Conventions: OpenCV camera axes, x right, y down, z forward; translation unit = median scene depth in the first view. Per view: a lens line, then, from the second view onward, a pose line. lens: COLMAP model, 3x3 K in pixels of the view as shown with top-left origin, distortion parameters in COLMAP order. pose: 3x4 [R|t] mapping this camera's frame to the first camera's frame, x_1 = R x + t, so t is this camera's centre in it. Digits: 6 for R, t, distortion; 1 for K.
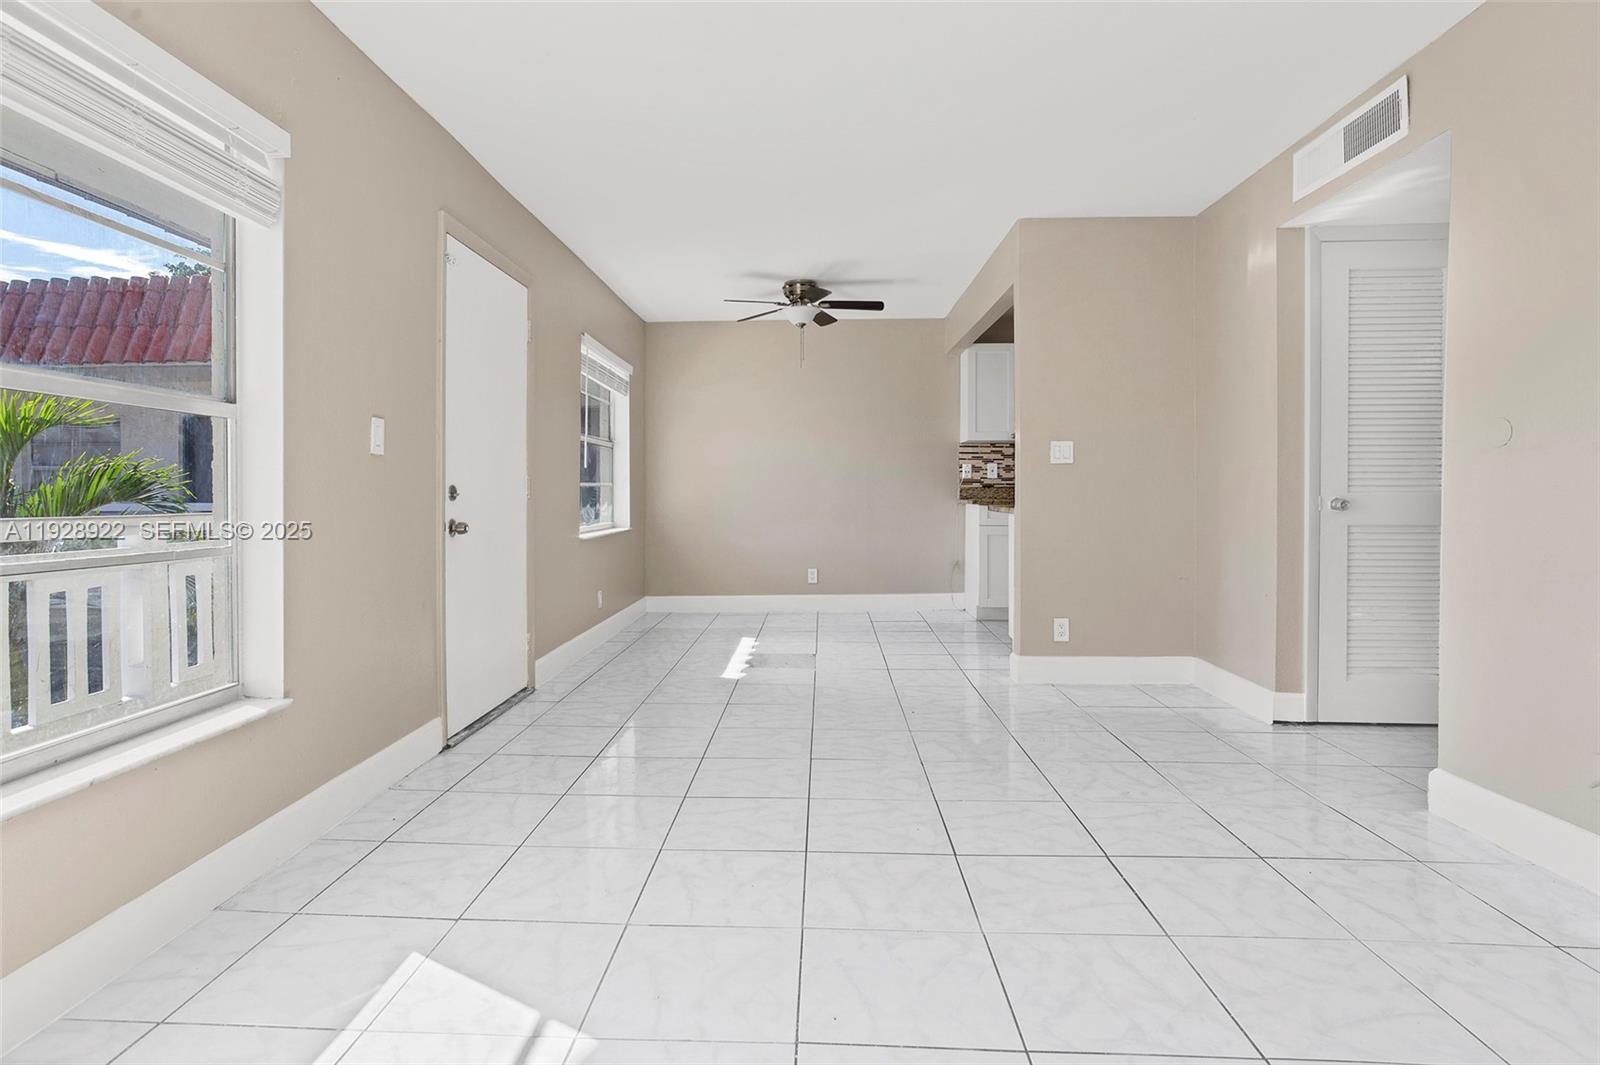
lens RADIAL K [[806.3, 0, 801.8], [0, 806.3, 491.5], [0, 0, 1]] dist [-0.024847, 0.024588]
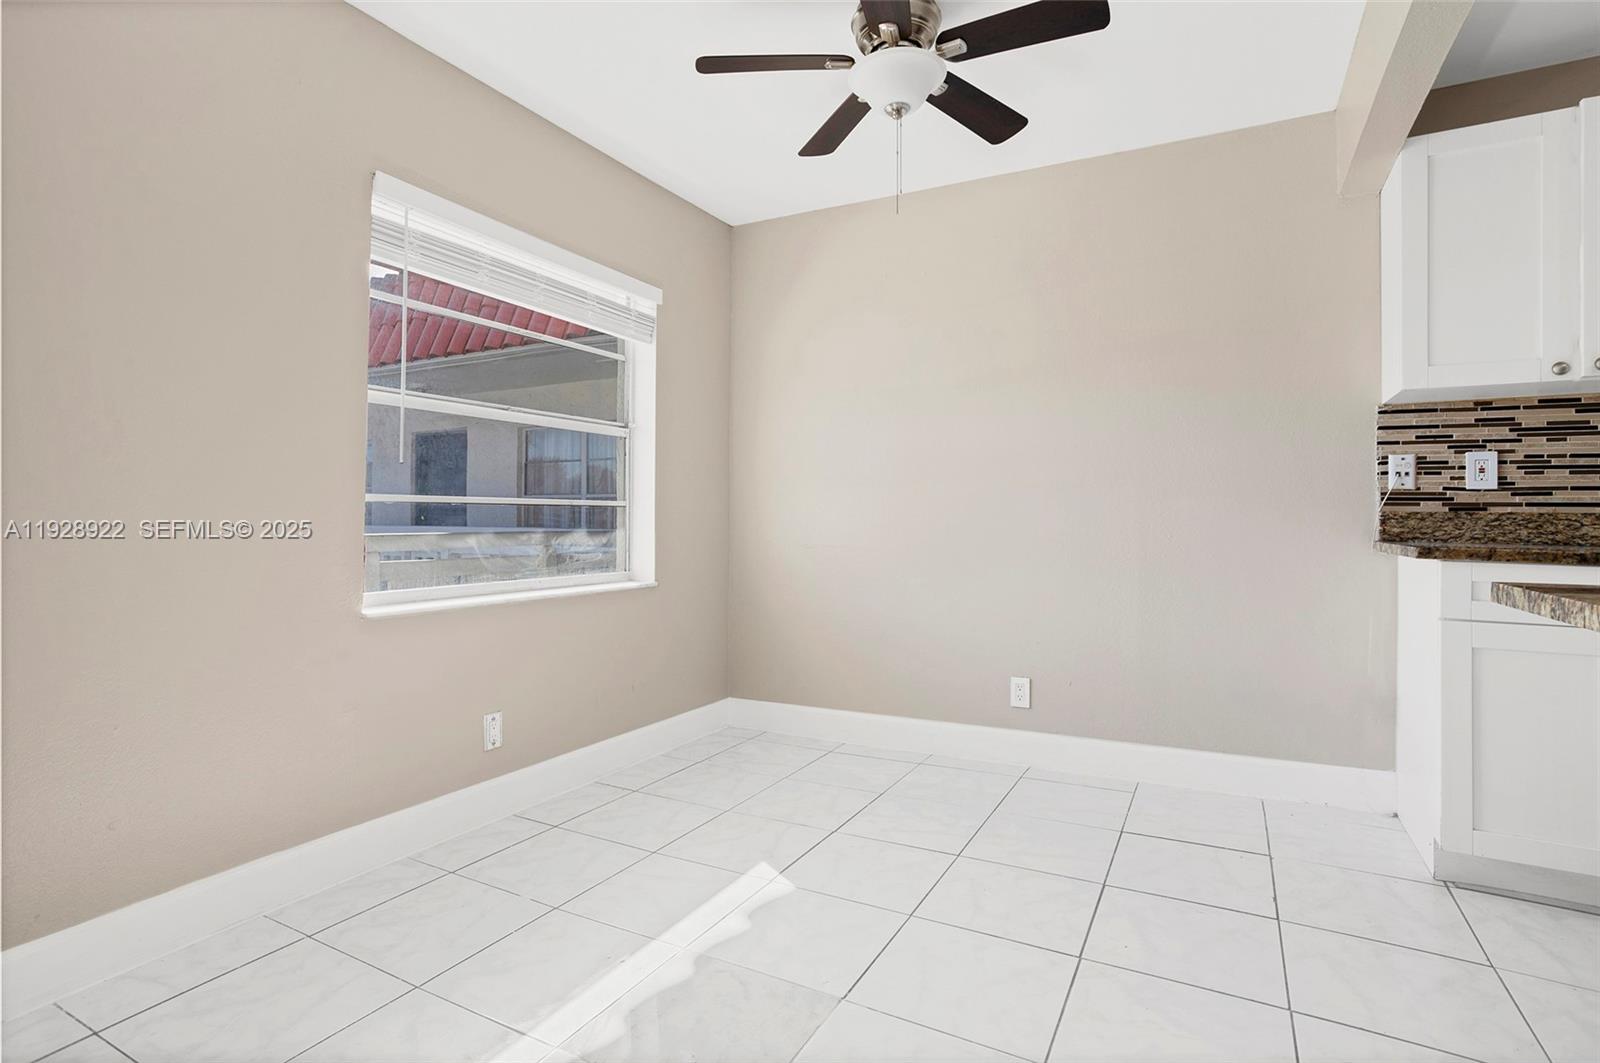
lens RADIAL K [[800.2, 0, 804.6], [0, 800.2, 504.0], [0, 0, 1]] dist [-0.043360, 0.025497]
pose [[0.897104, 0.000847, -0.441819, 0.110604], [-0.009506, 0.999804, -0.017386, 0.000383], [0.441718, 0.019797, 0.896936, 0.513792]]
